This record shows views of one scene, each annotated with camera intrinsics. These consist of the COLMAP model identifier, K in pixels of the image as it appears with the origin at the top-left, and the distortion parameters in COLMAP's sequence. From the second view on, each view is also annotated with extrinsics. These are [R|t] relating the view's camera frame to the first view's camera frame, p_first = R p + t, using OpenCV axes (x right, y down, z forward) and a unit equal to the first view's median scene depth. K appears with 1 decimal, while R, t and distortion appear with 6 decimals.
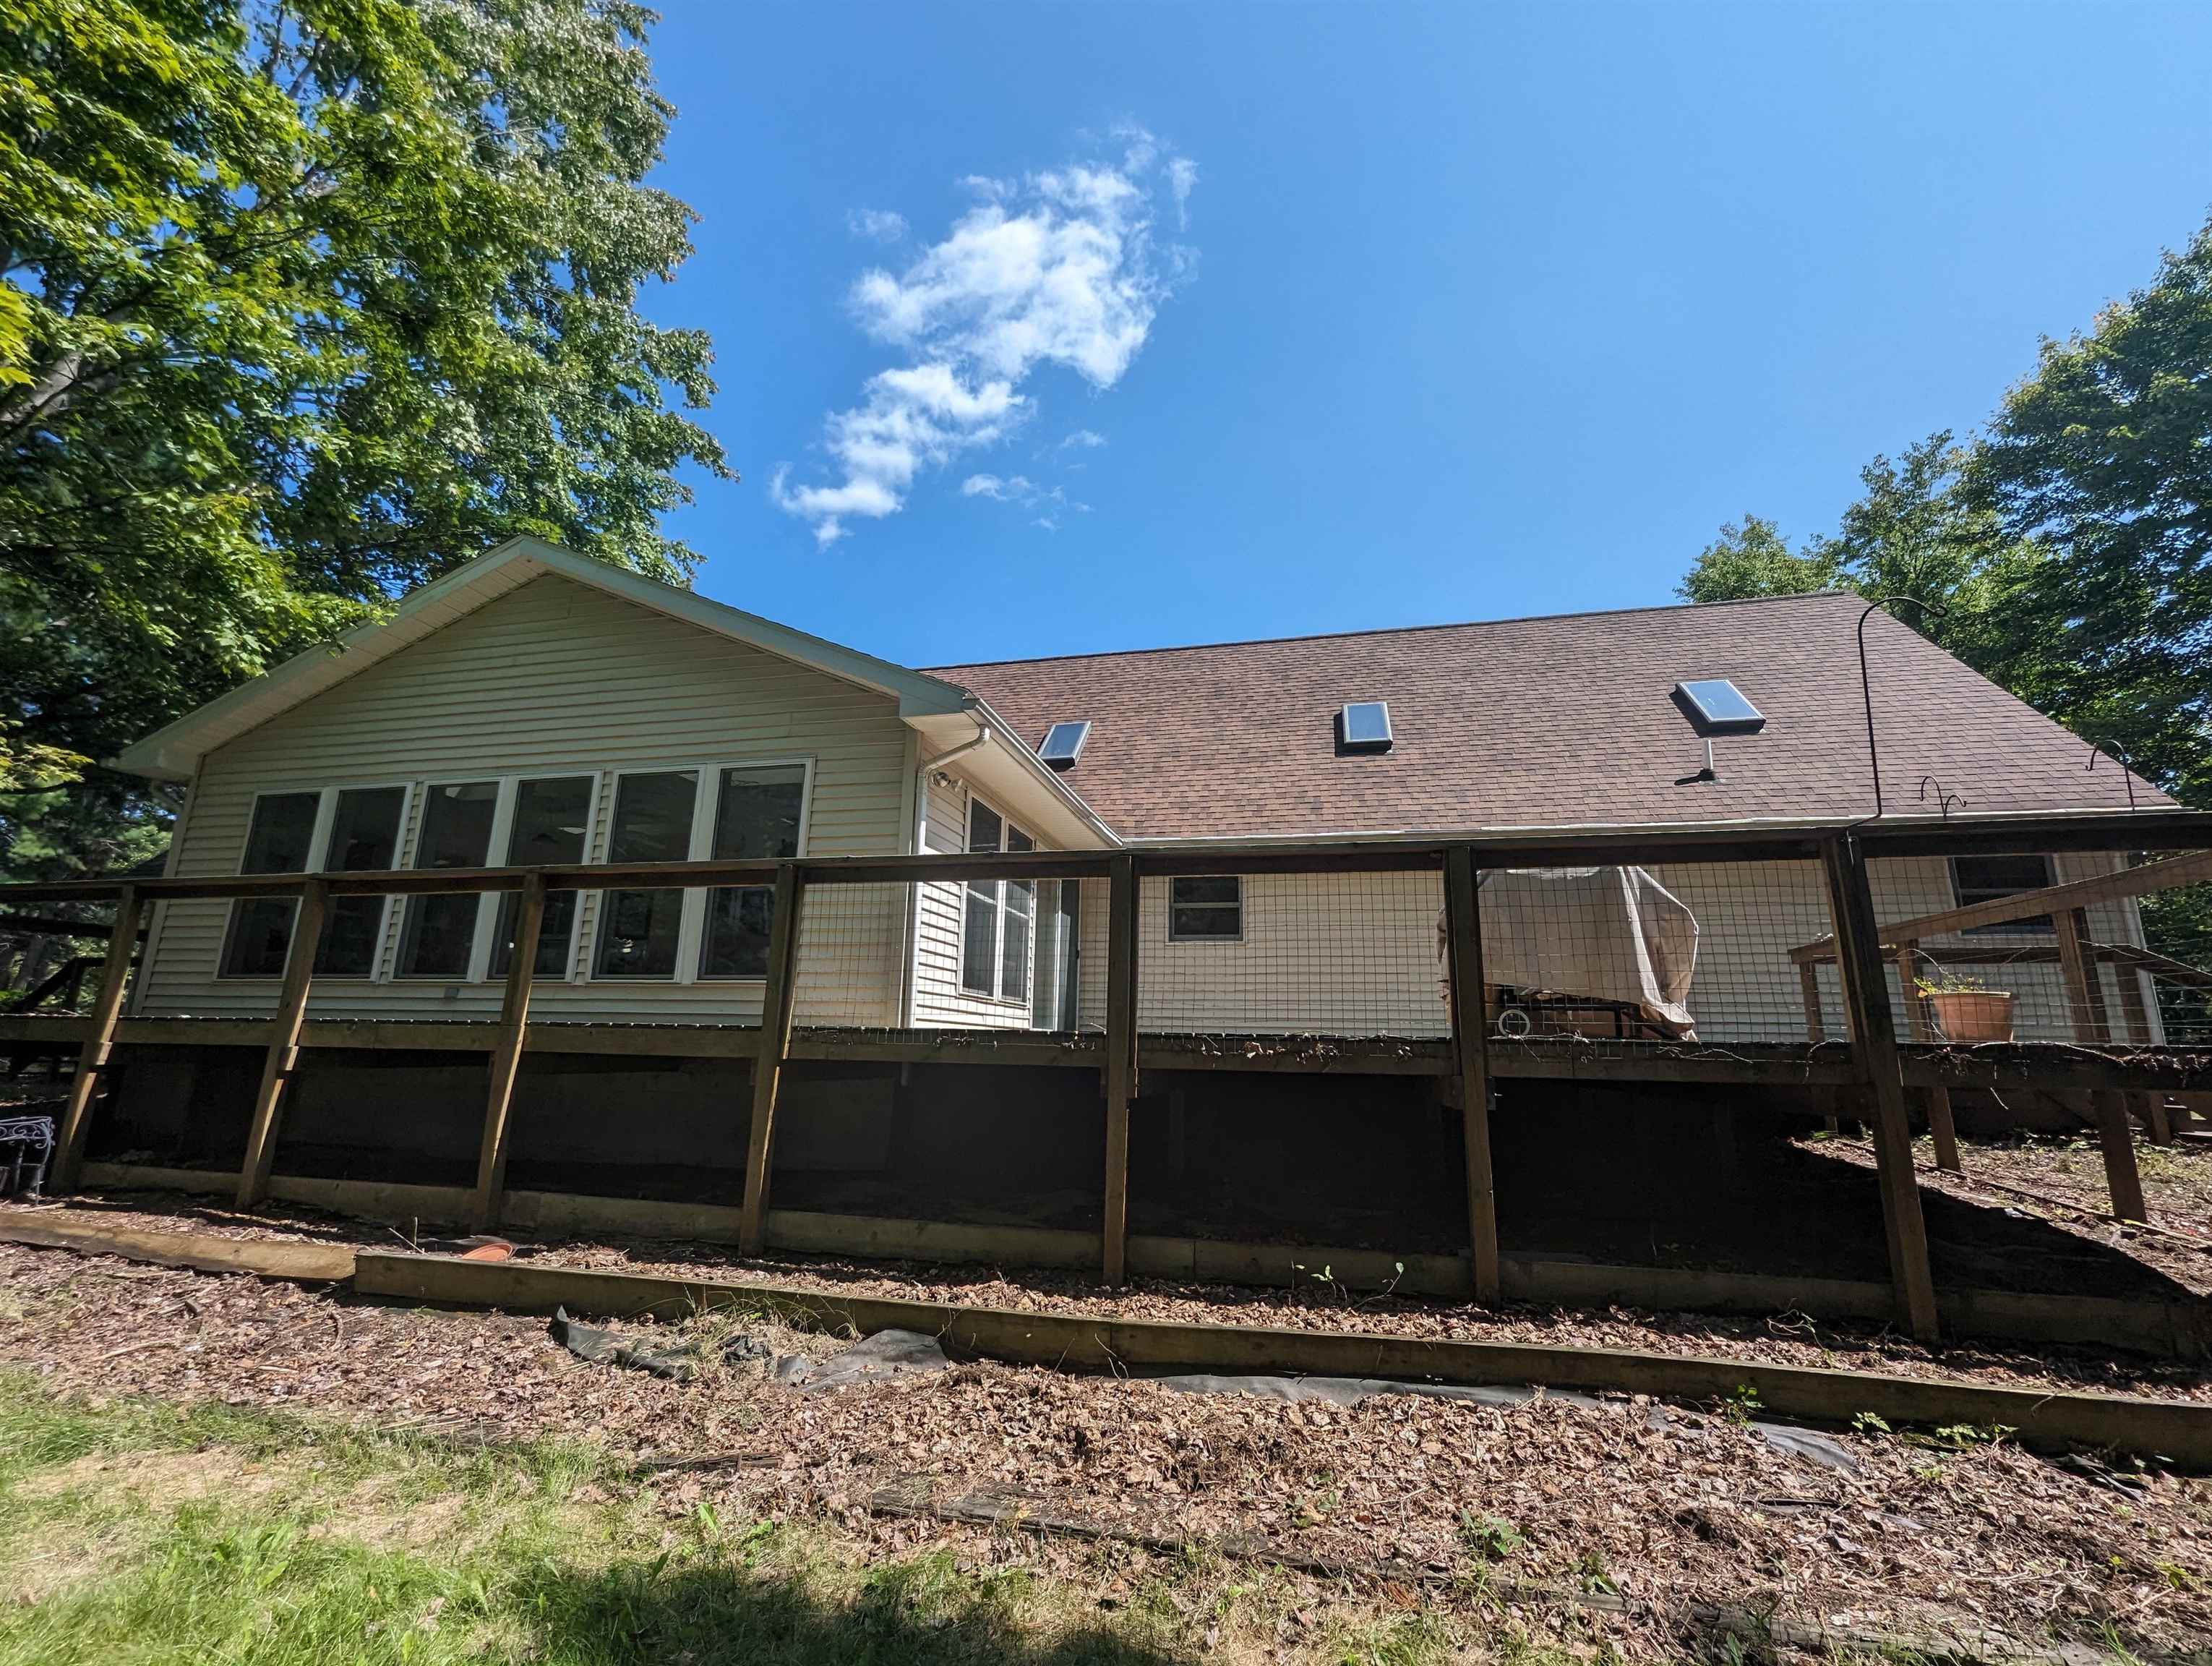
lens RADIAL K [[929.8, 0, 1106.0], [0, 929.8, 833.0], [0, 0, 1]] dist [0.019280, -0.009006]
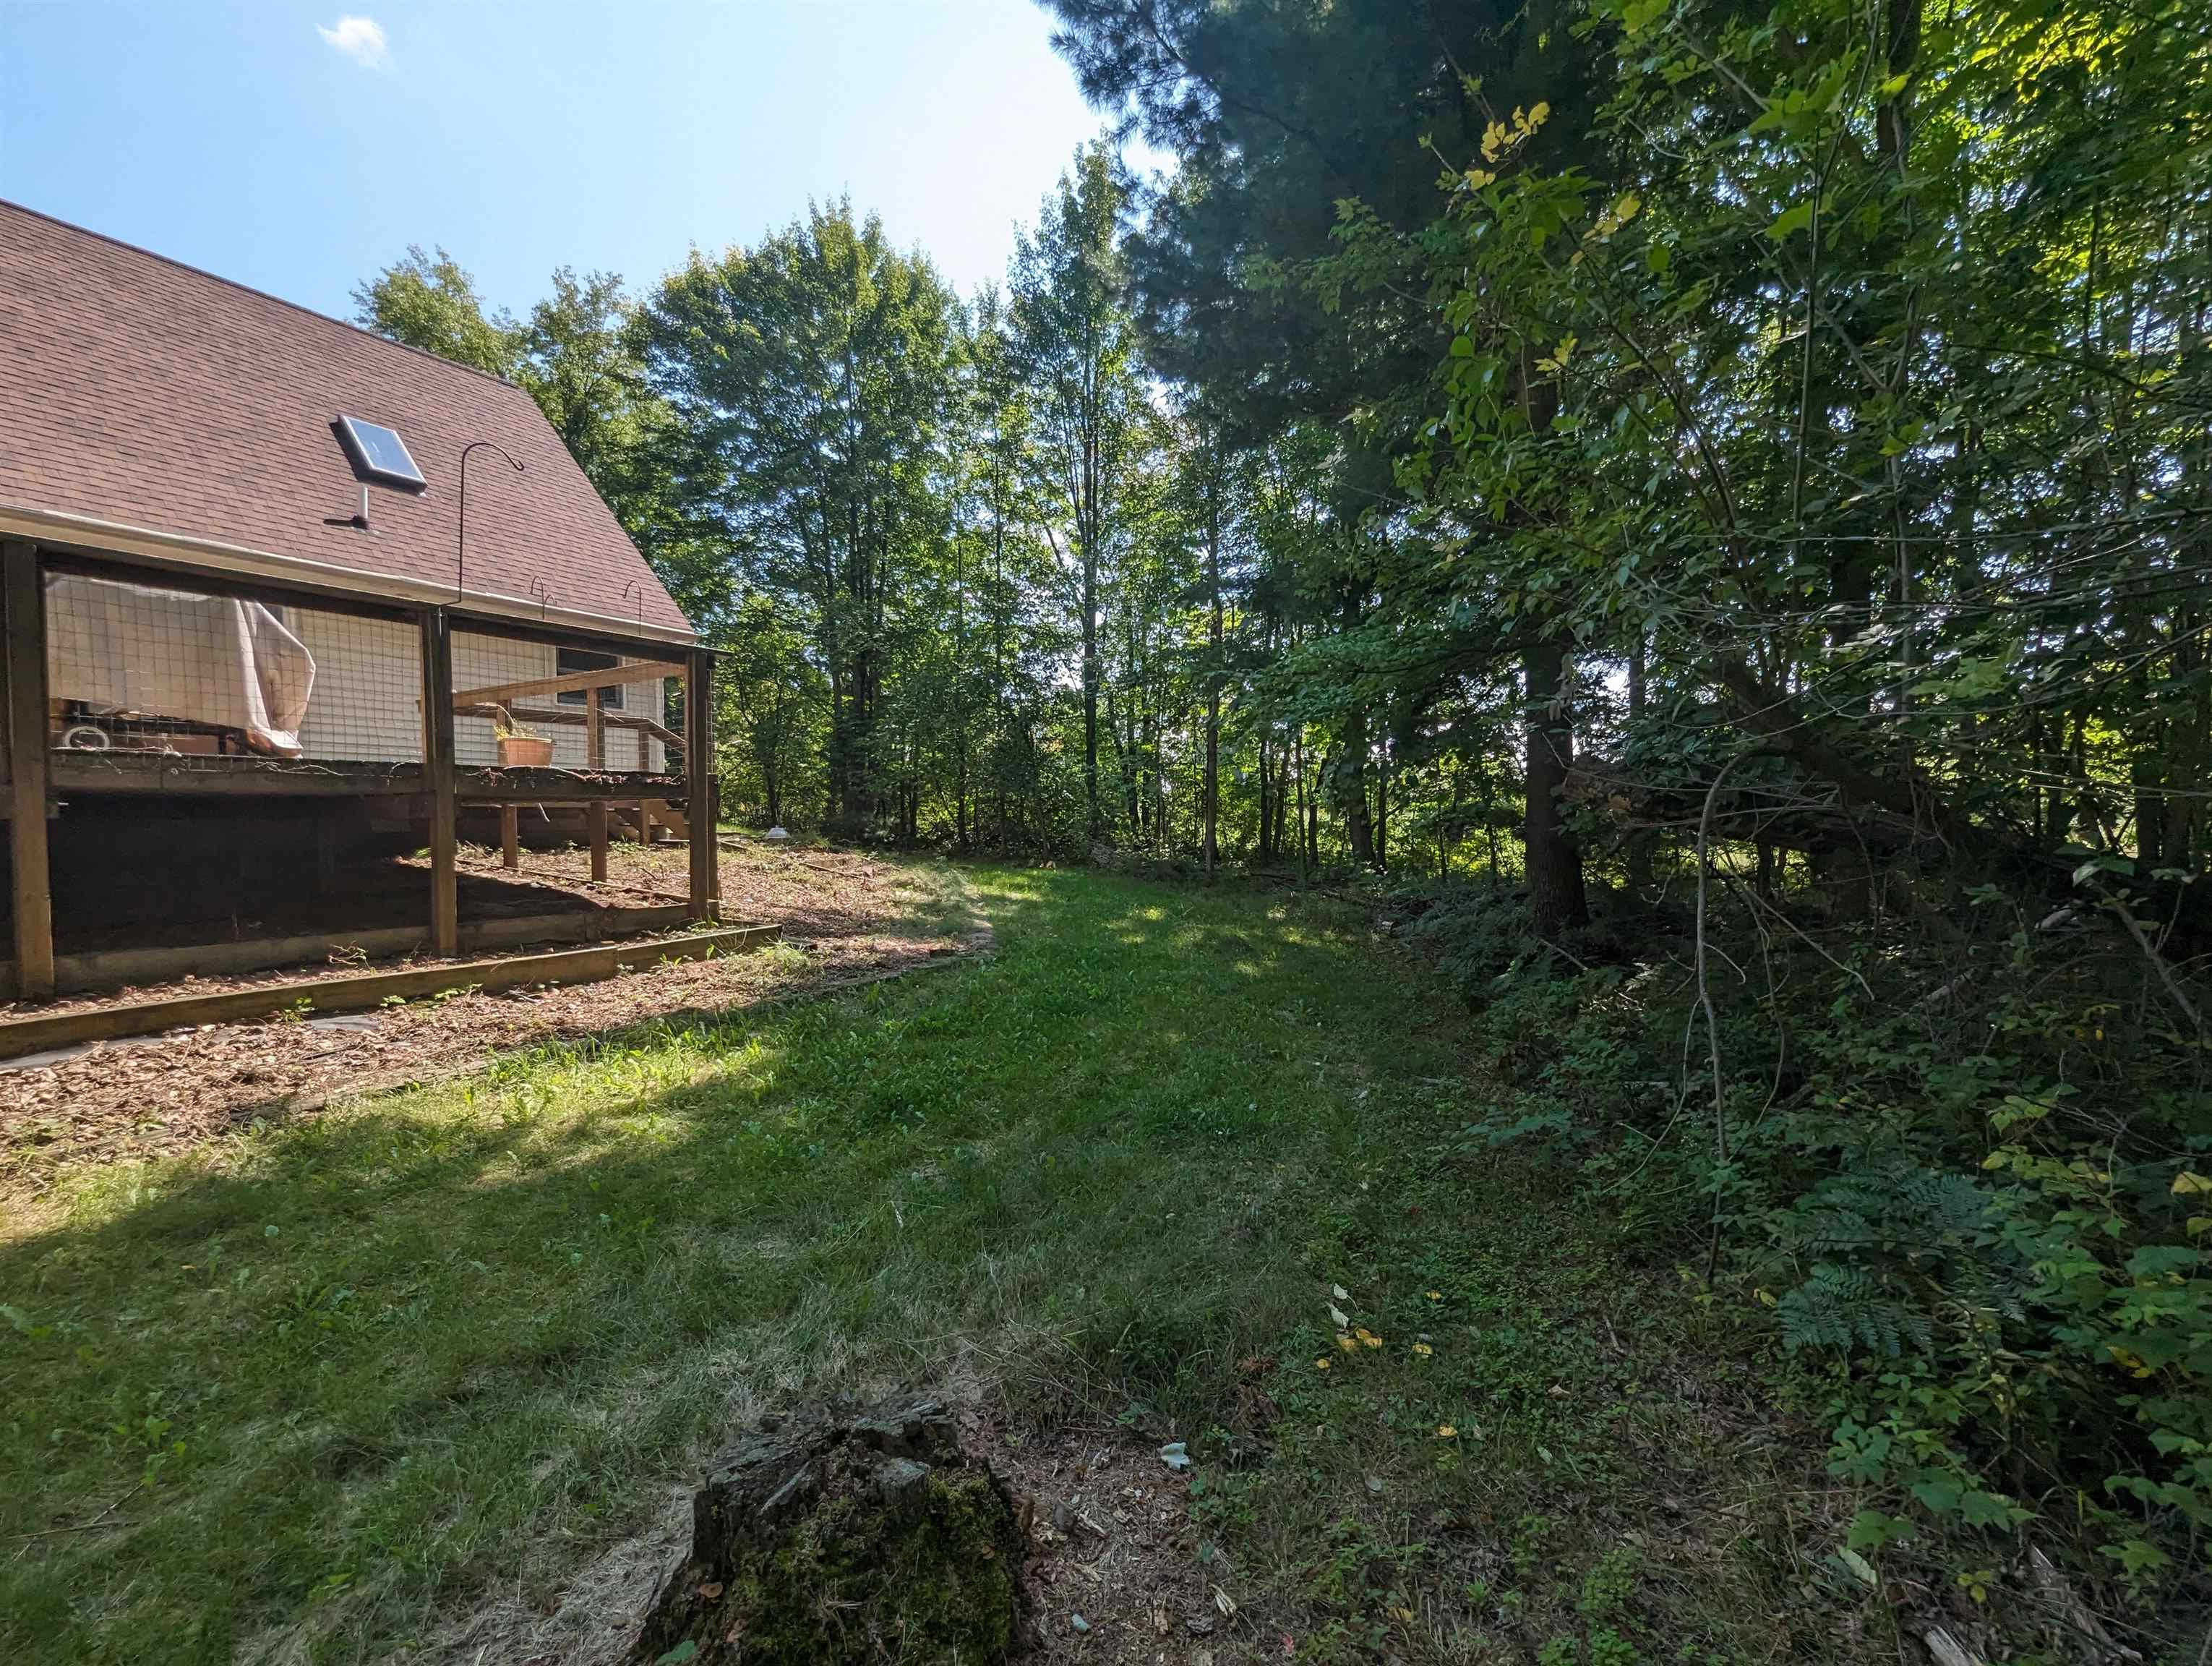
lens RADIAL K [[923.0, 0, 1116.9], [0, 923.0, 852.2], [0, 0, 1]] dist [-0.007478, 0.003375]
pose [[0.315020, -0.056316, 0.947413, -0.076806], [-0.207885, 0.969903, 0.126776, -0.014654], [-0.926038, -0.236890, 0.293832, -0.166914]]
